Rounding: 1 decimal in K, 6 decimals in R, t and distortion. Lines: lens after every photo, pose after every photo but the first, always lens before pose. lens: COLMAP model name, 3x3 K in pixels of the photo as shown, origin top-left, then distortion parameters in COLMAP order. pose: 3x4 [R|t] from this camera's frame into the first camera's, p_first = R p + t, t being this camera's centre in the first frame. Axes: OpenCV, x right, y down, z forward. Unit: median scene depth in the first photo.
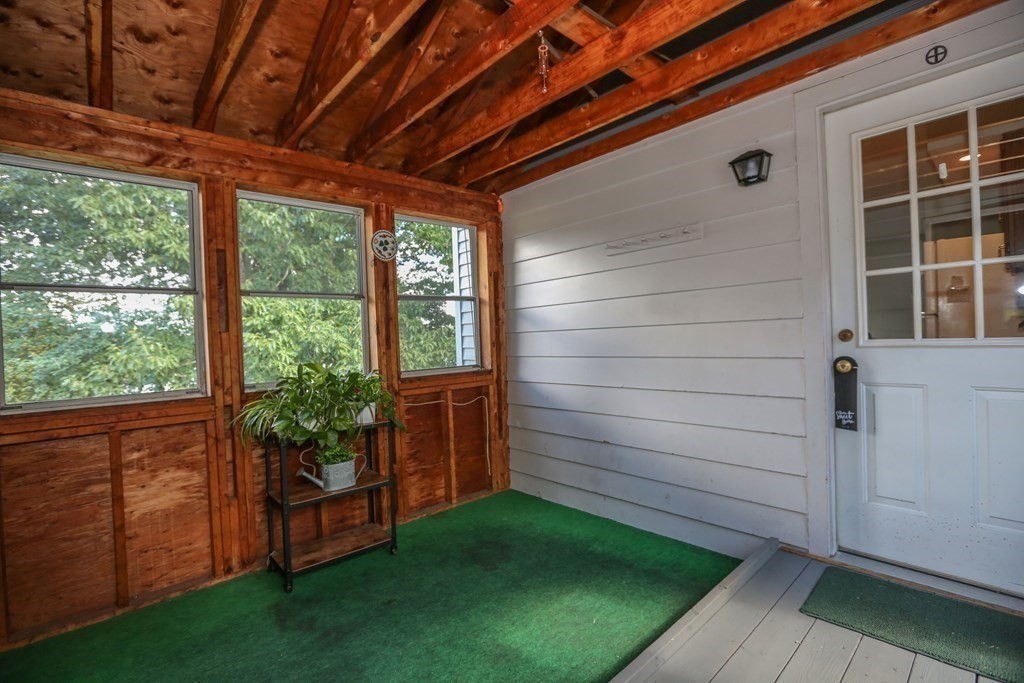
lens RADIAL K [[478.1, 0, 511.4], [0, 478.1, 340.2], [0, 0, 1]] dist [-0.055390, 0.024711]
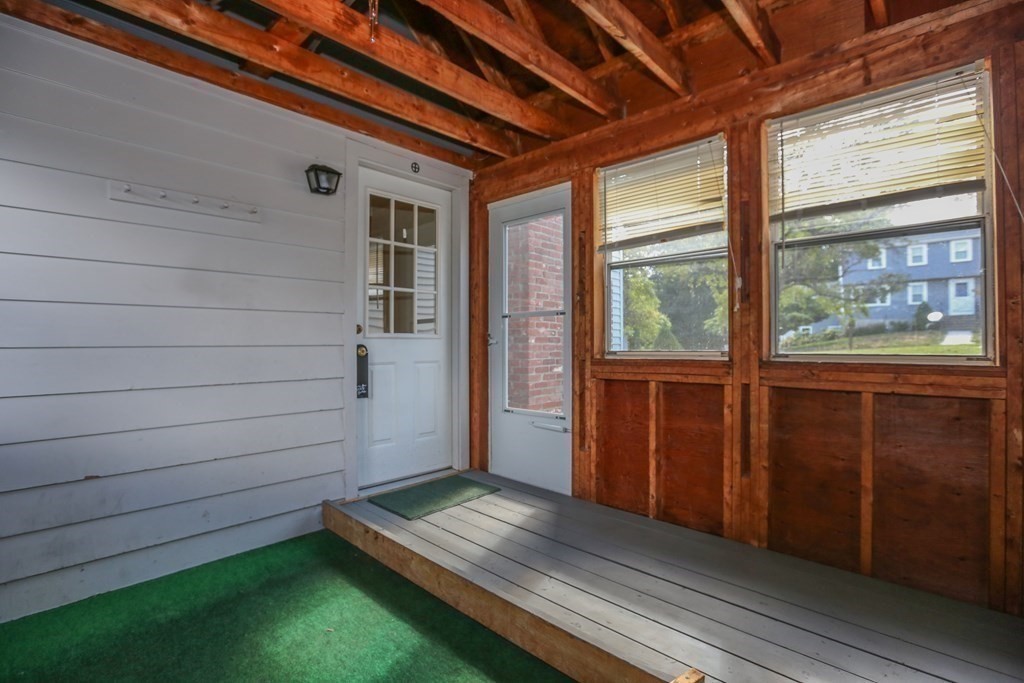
lens RADIAL K [[478.1, 0, 511.4], [0, 478.1, 340.2], [0, 0, 1]] dist [-0.055390, 0.024711]
pose [[-0.090075, 0.042043, 0.995047, -0.693628], [0.014715, 0.999056, -0.040880, 0.083548], [-0.995826, 0.010960, -0.090608, 0.672510]]
